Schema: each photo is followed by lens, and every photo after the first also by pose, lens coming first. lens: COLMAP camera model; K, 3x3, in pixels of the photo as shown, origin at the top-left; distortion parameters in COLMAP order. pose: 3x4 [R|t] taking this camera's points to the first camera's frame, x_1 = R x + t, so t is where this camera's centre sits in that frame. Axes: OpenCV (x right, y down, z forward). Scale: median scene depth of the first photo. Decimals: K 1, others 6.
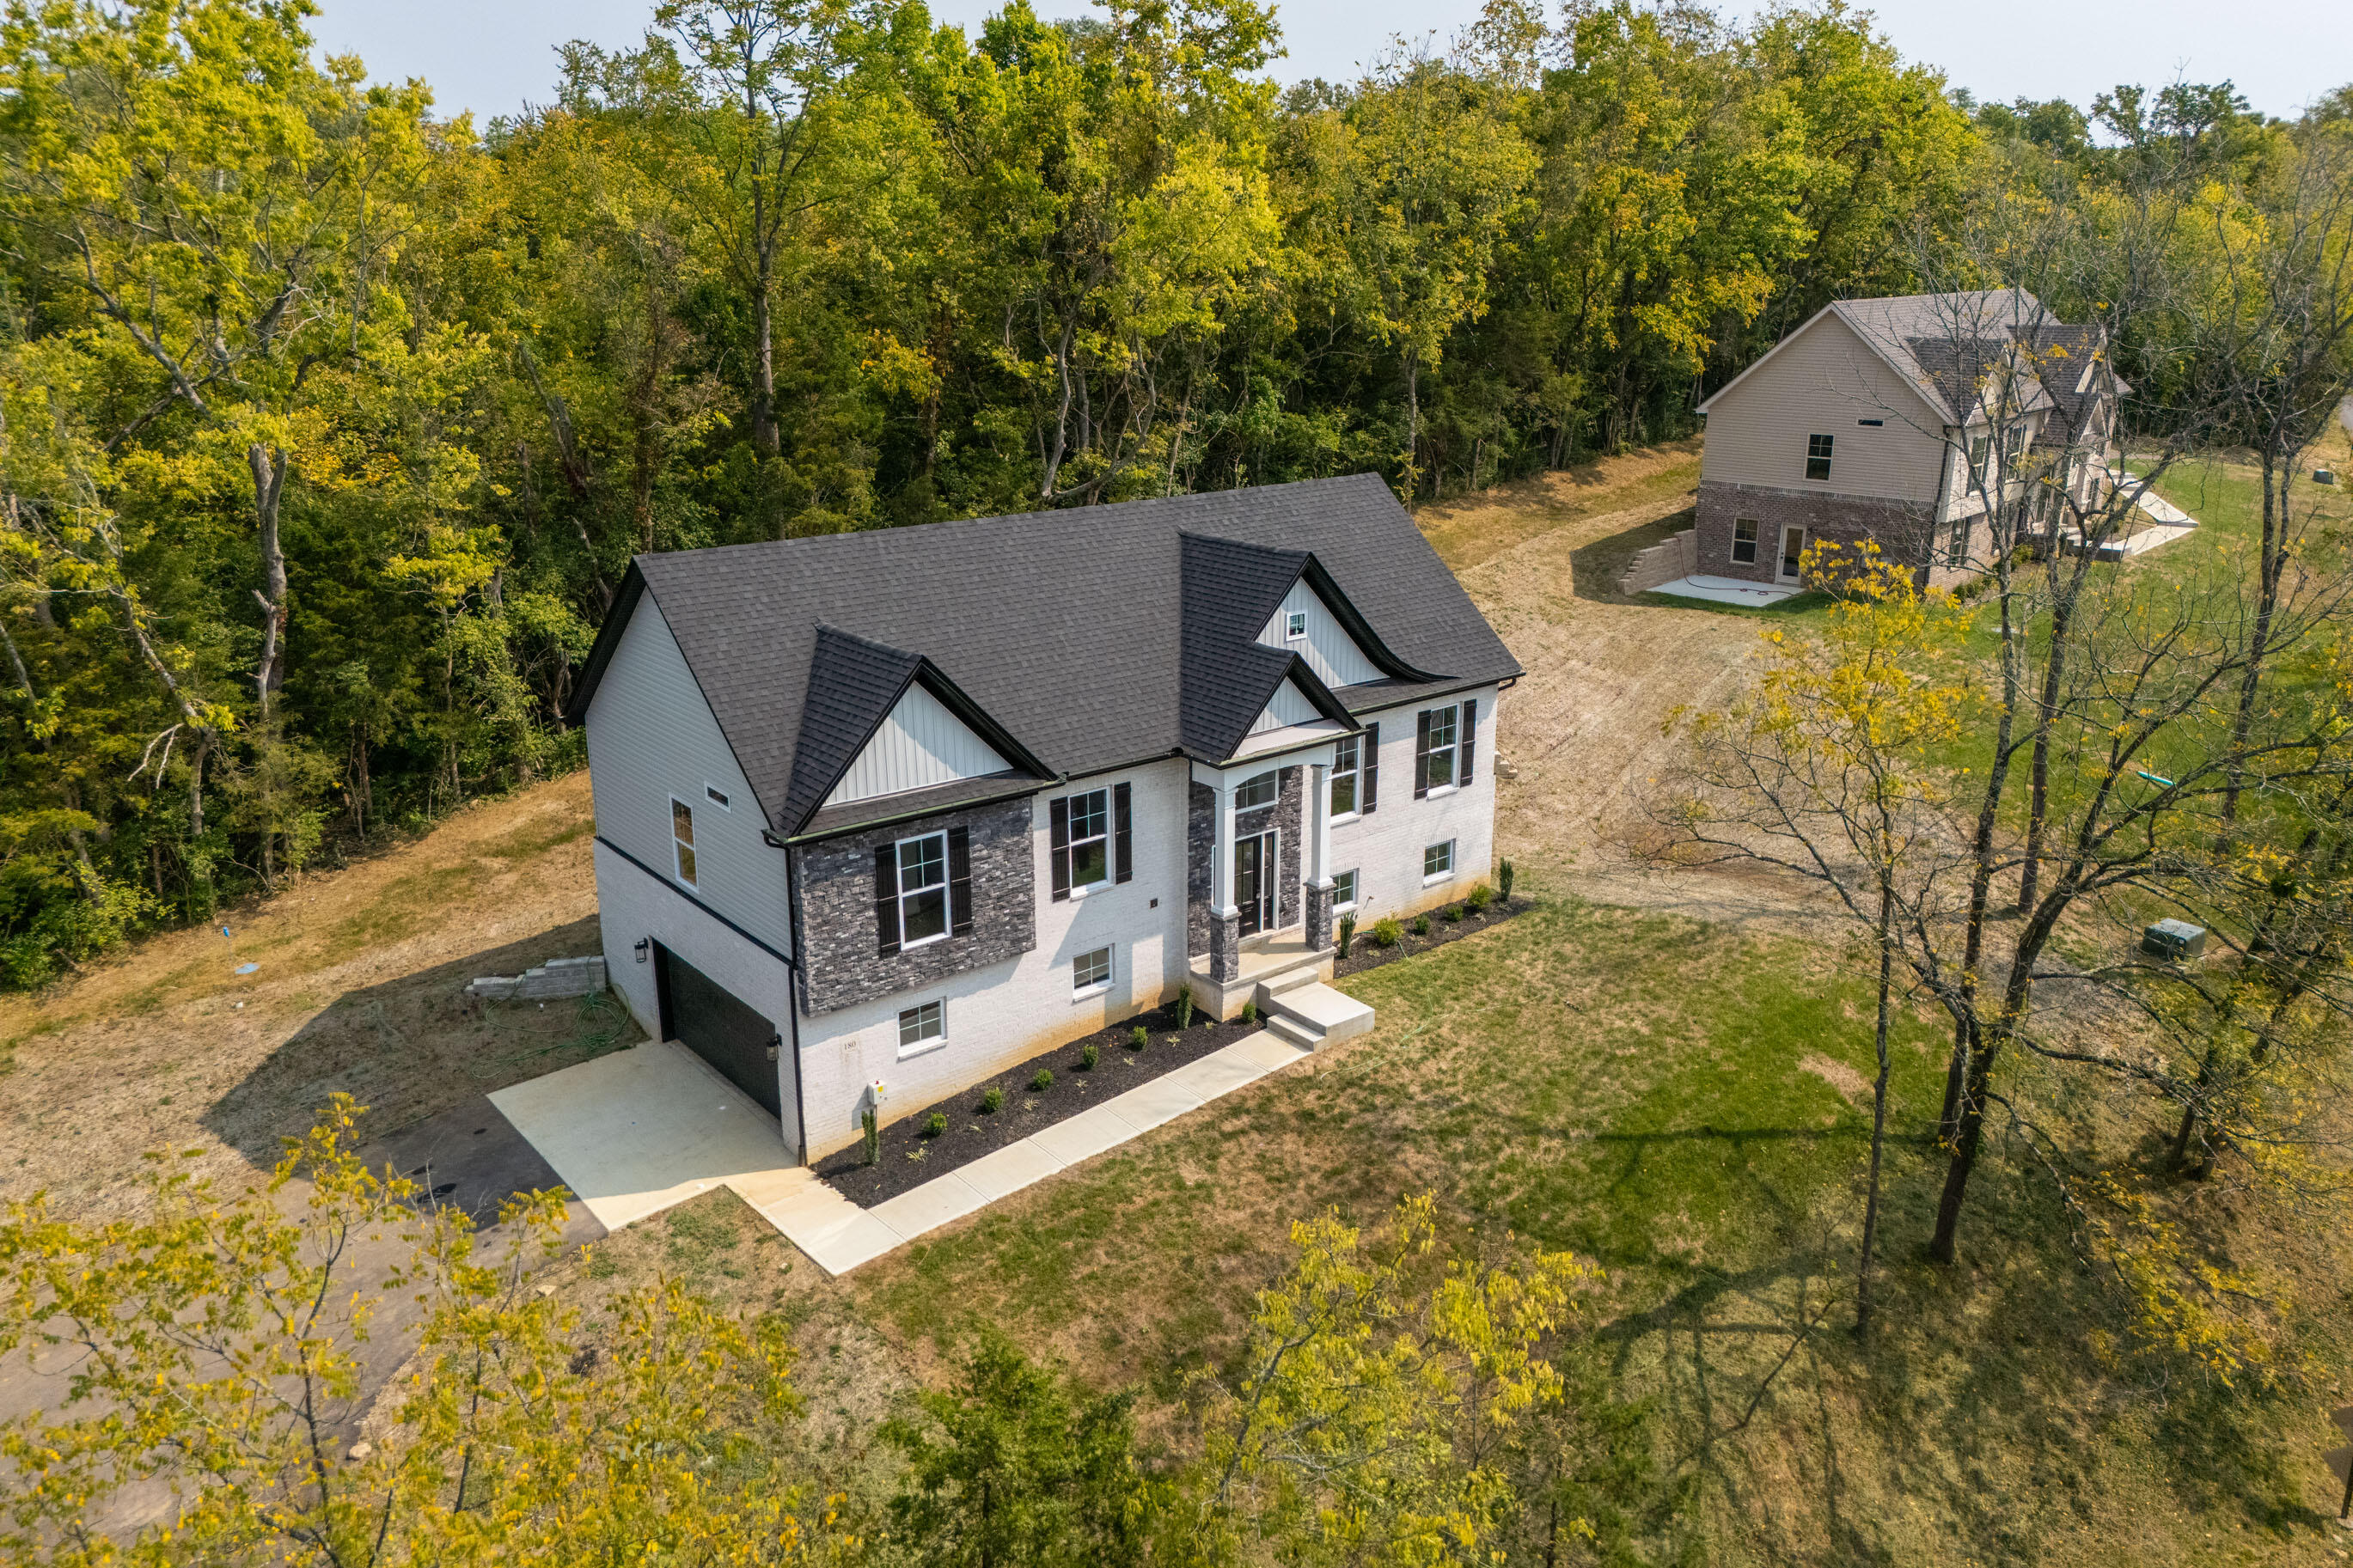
lens RADIAL K [[1705.4, 0, 1176.5], [0, 1705.4, 784.0], [0, 0, 1]] dist [0.065738, -0.002335]
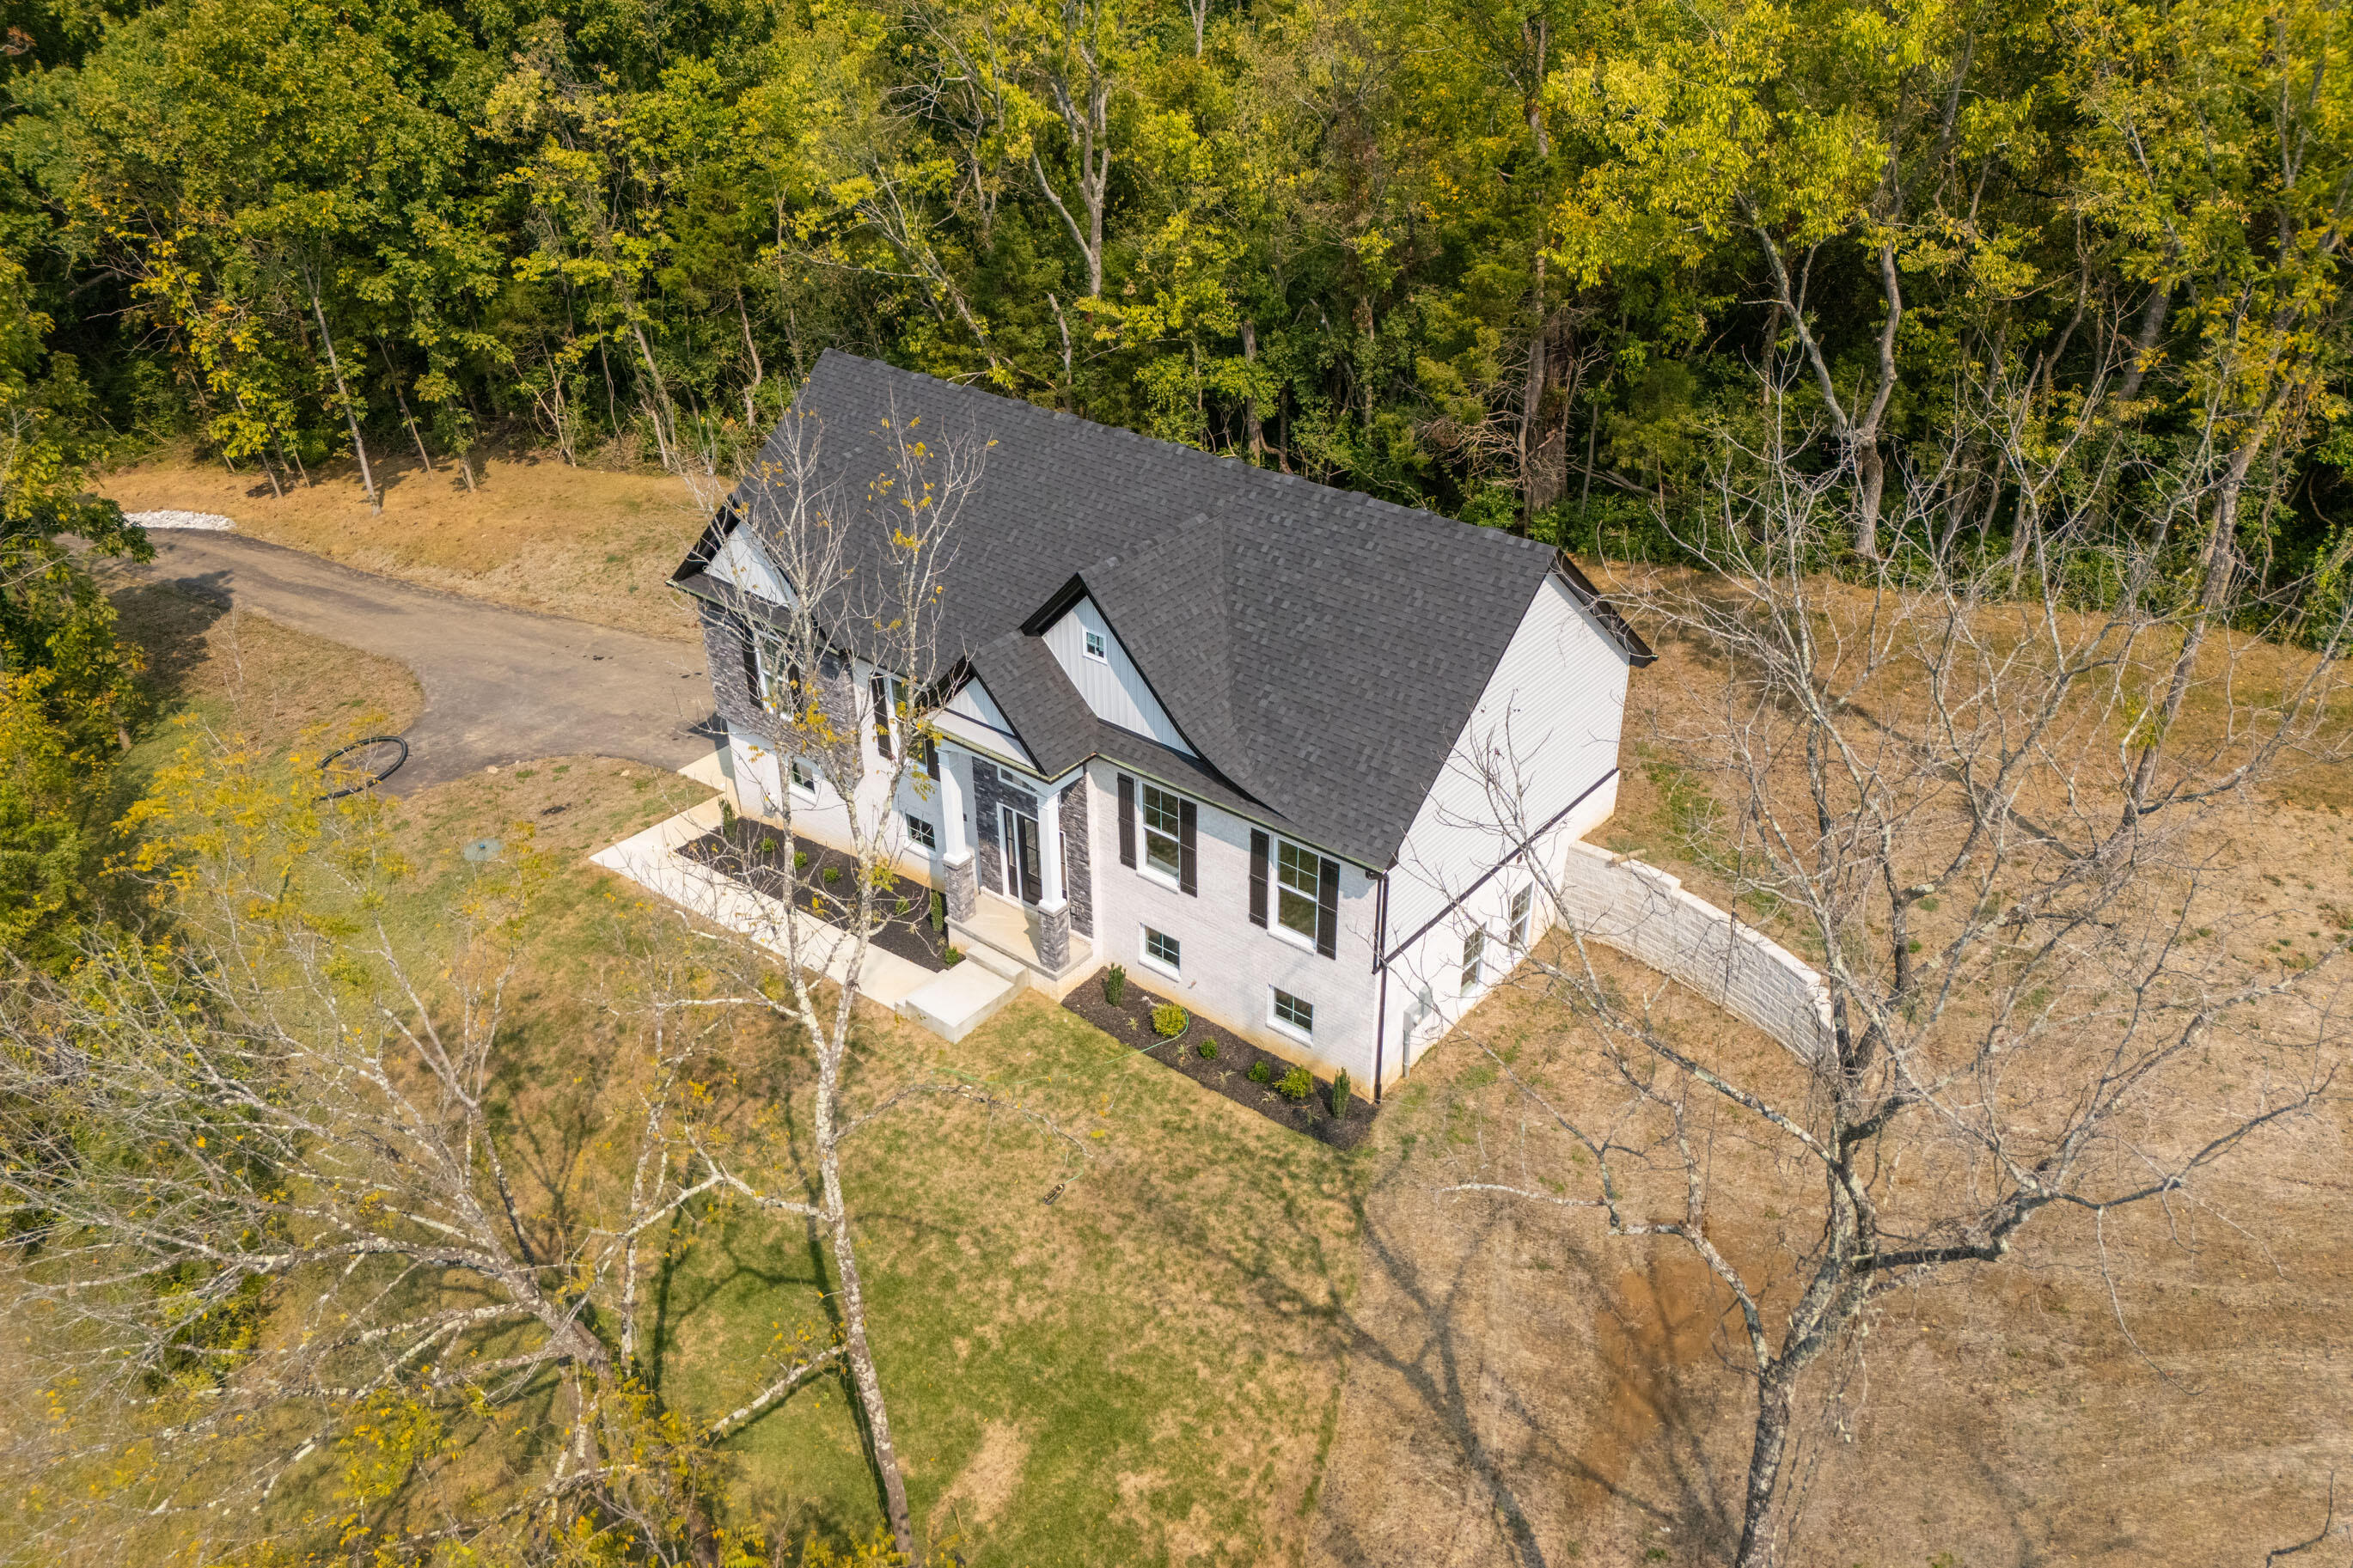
lens RADIAL K [[1738.4, 0, 1176.5], [0, 1738.4, 784.0], [0, 0, 1]] dist [0.059221, -0.056765]
pose [[0.204793, 0.503302, -0.839492, 0.926106], [-0.284198, 0.851297, 0.441050, -0.468277], [0.936638, 0.148259, 0.317377, 0.806810]]
